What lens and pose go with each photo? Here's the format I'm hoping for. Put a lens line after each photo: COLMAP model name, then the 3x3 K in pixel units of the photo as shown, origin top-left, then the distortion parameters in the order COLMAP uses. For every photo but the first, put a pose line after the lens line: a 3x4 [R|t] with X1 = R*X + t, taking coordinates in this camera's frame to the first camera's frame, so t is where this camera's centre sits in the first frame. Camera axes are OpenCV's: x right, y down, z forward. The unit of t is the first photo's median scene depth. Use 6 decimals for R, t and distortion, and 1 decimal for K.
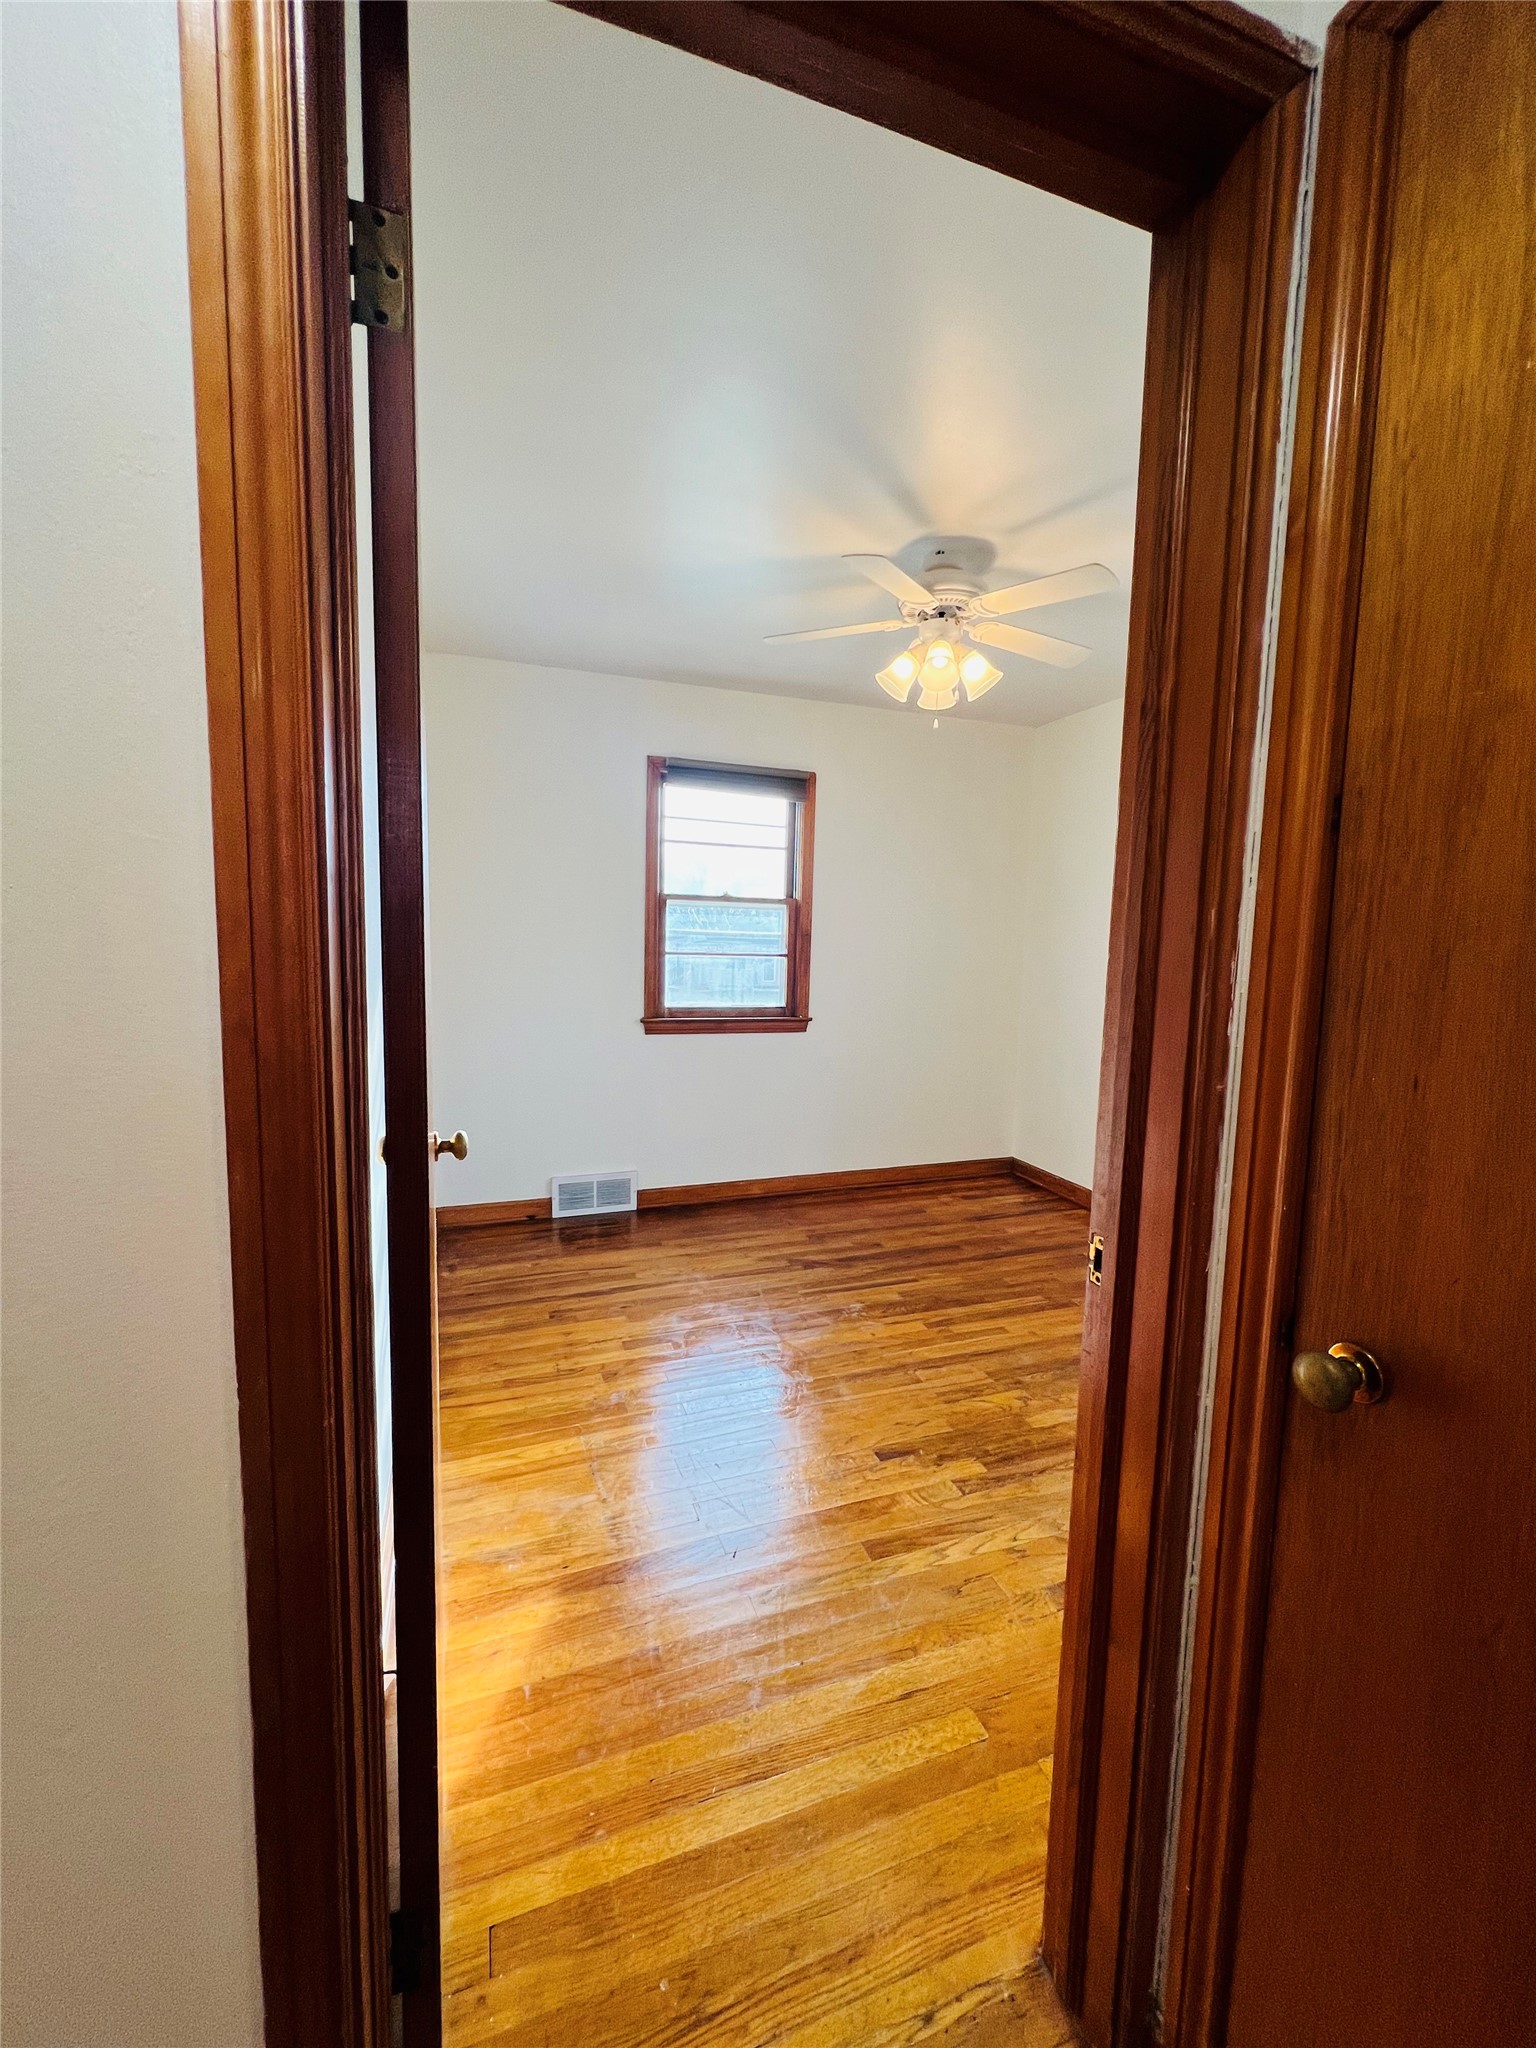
lens RADIAL K [[816.9, 0, 772.7], [0, 816.9, 1014.6], [0, 0, 1]] dist [-0.001254, 0.000285]
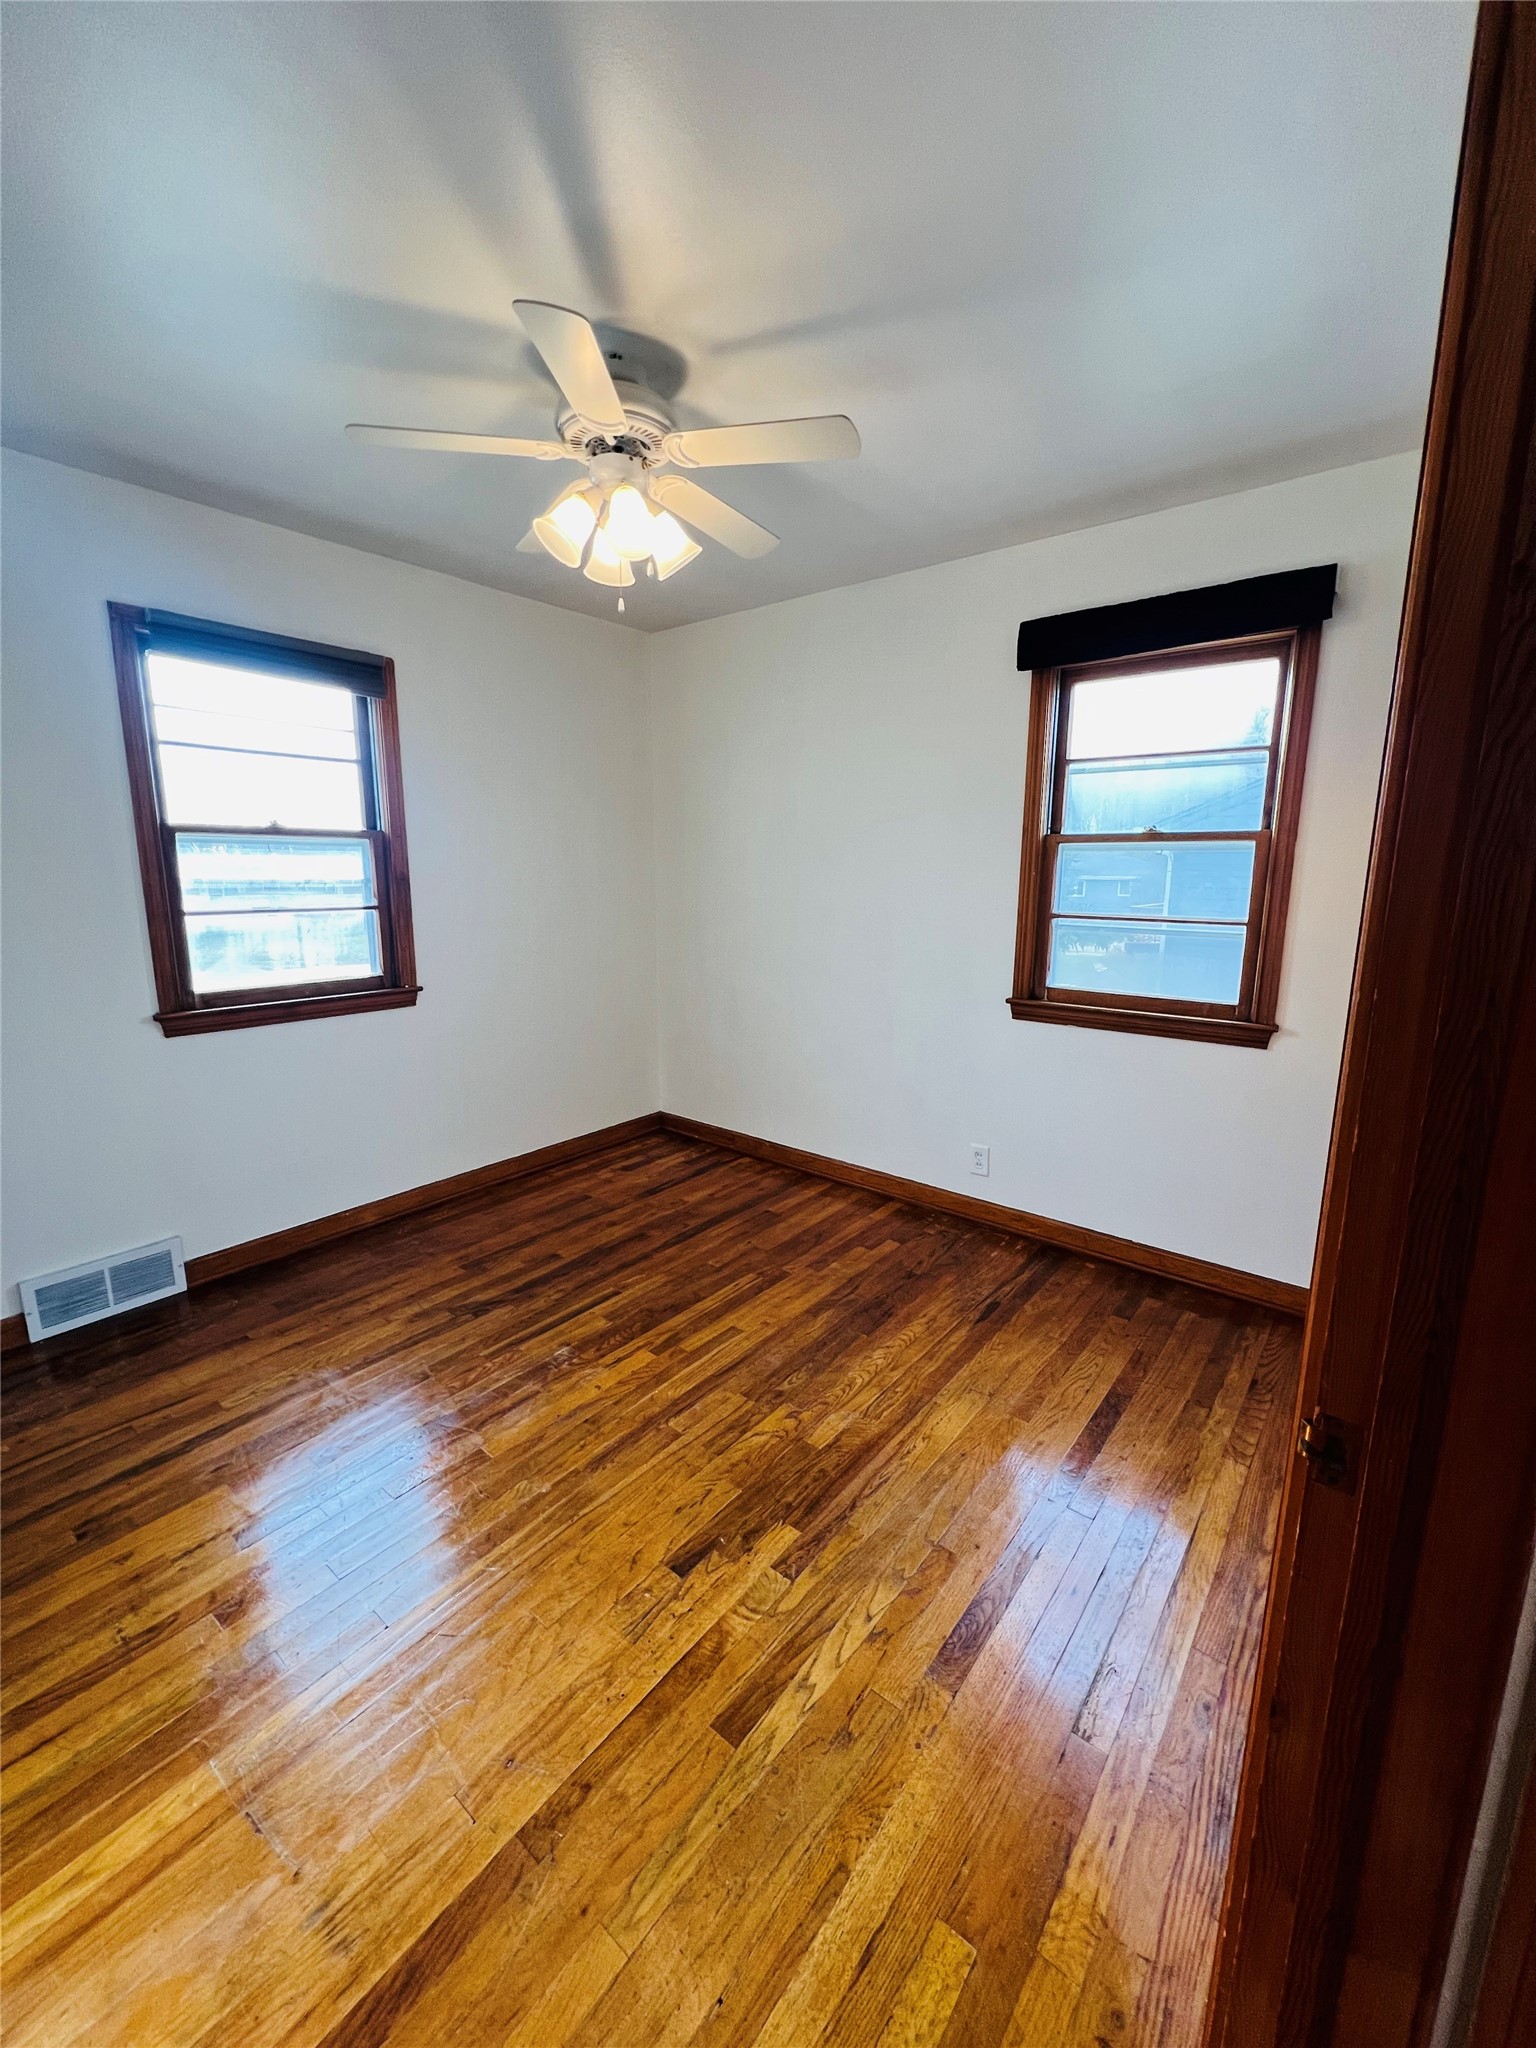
lens RADIAL K [[816.9, 0, 772.7], [0, 816.9, 1014.6], [0, 0, 1]] dist [-0.001254, 0.000285]
pose [[0.853277, -0.113597, 0.508934, -0.082627], [0.064986, 0.991540, 0.112361, -0.044403], [-0.517392, -0.062802, 0.853441, 0.203897]]
